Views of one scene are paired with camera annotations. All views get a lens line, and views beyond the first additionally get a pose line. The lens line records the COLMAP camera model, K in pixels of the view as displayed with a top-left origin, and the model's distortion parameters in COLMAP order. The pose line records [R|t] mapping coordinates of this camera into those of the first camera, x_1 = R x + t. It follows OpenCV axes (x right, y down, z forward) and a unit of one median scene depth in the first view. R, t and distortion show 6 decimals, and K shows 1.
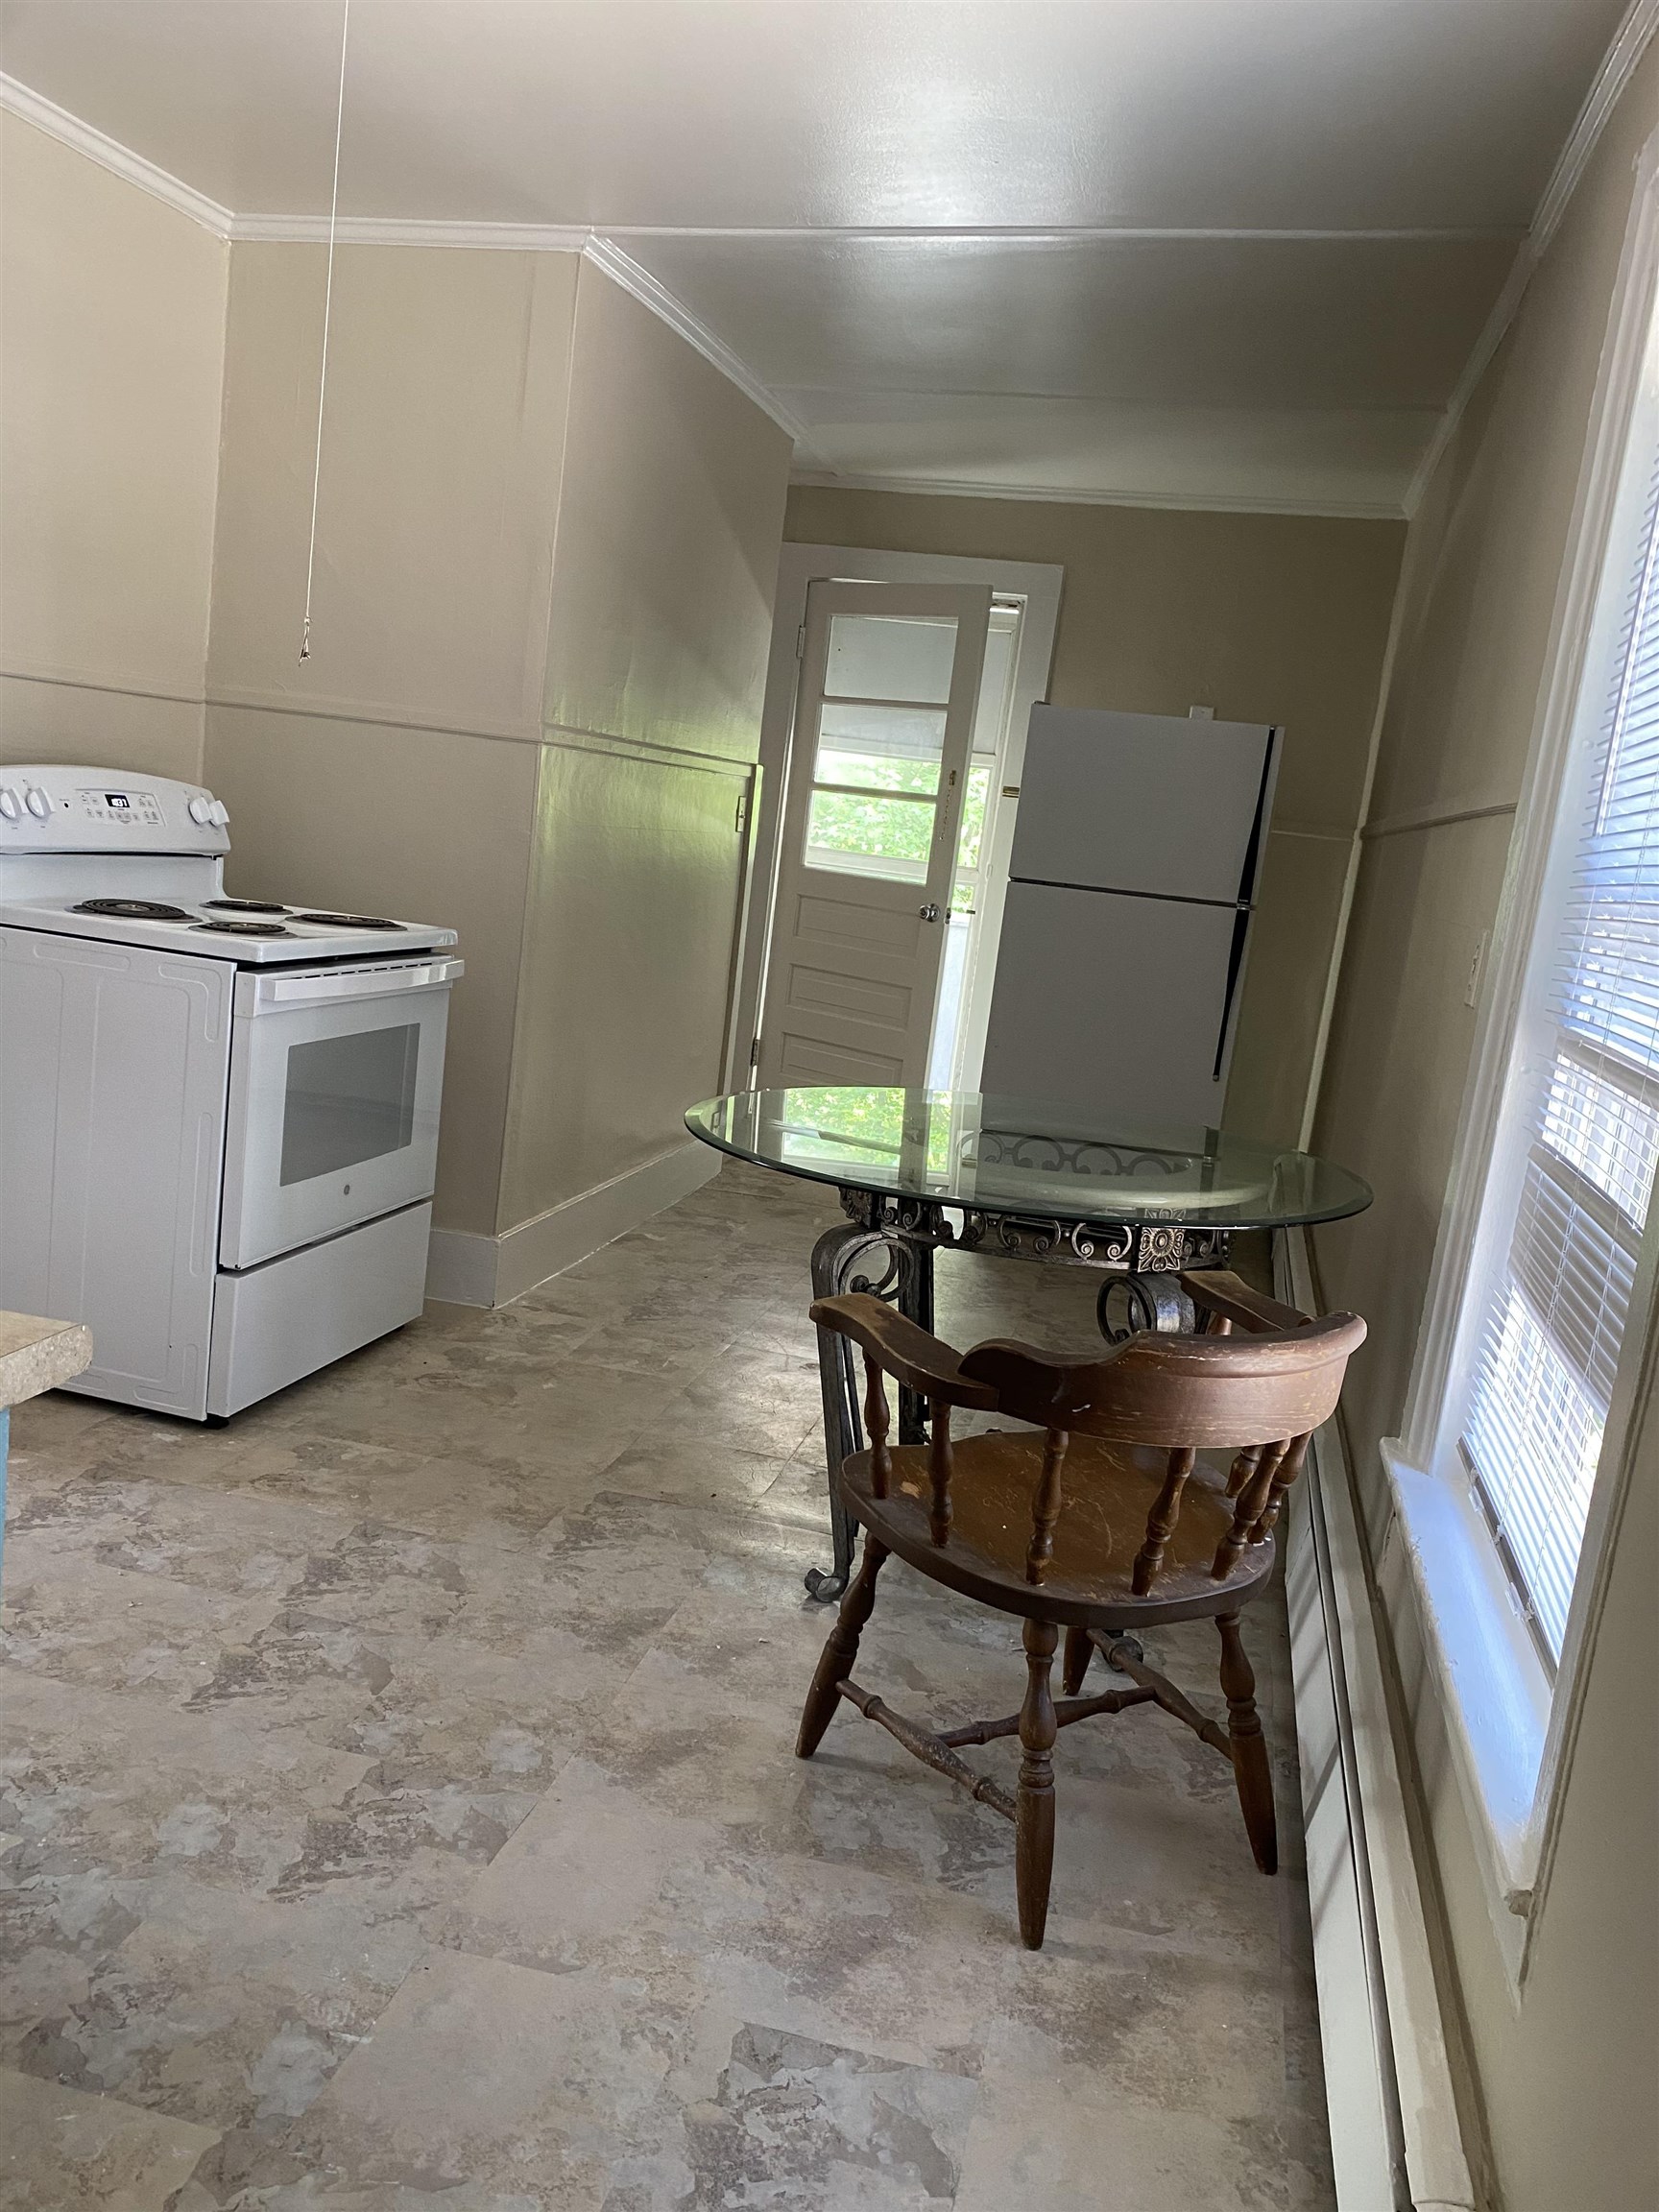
lens RADIAL K [[1699.1, 0, 826.6], [0, 1699.1, 1102.1], [0, 0, 1]] dist [0.039631, -0.034593]
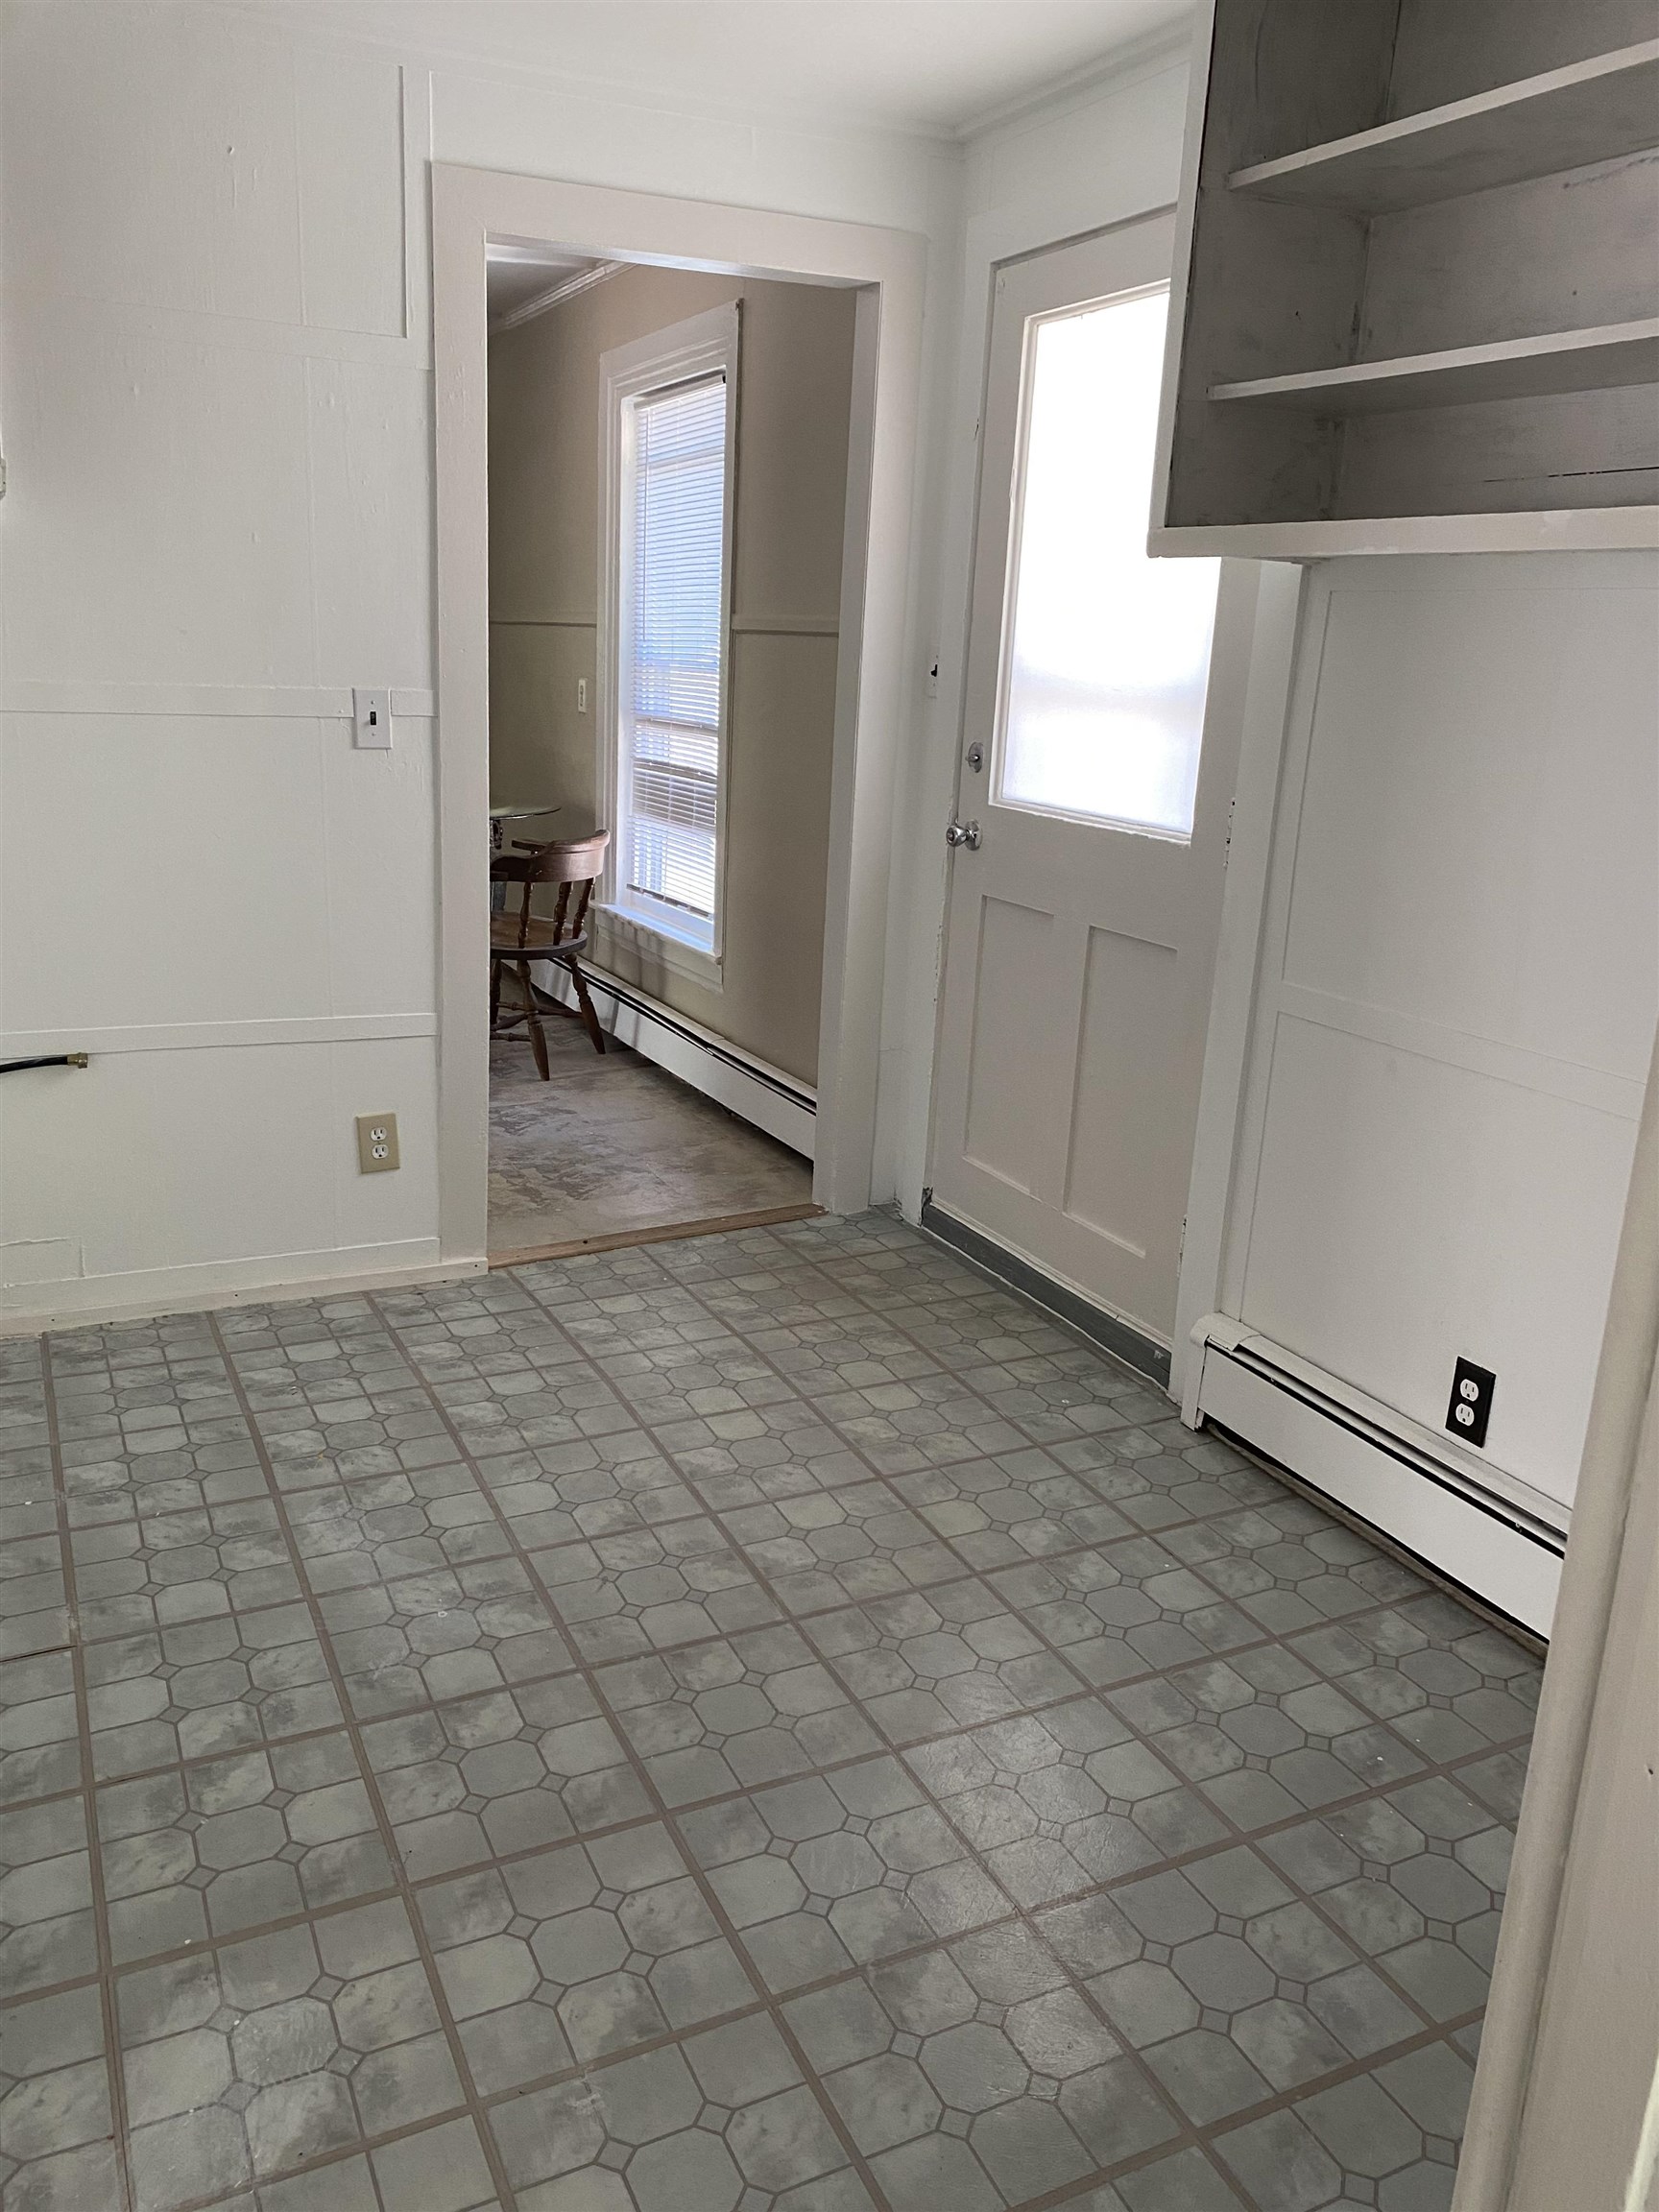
lens RADIAL K [[1699.1, 0, 828.6], [0, 1699.1, 1104.5], [0, 0, 1]] dist [0.039631, -0.034593]
pose [[0.772317, -0.243851, 0.586569, -1.172571], [0.152664, 0.967573, 0.201236, 0.061028], [-0.616620, -0.065870, 0.784501, -1.445966]]
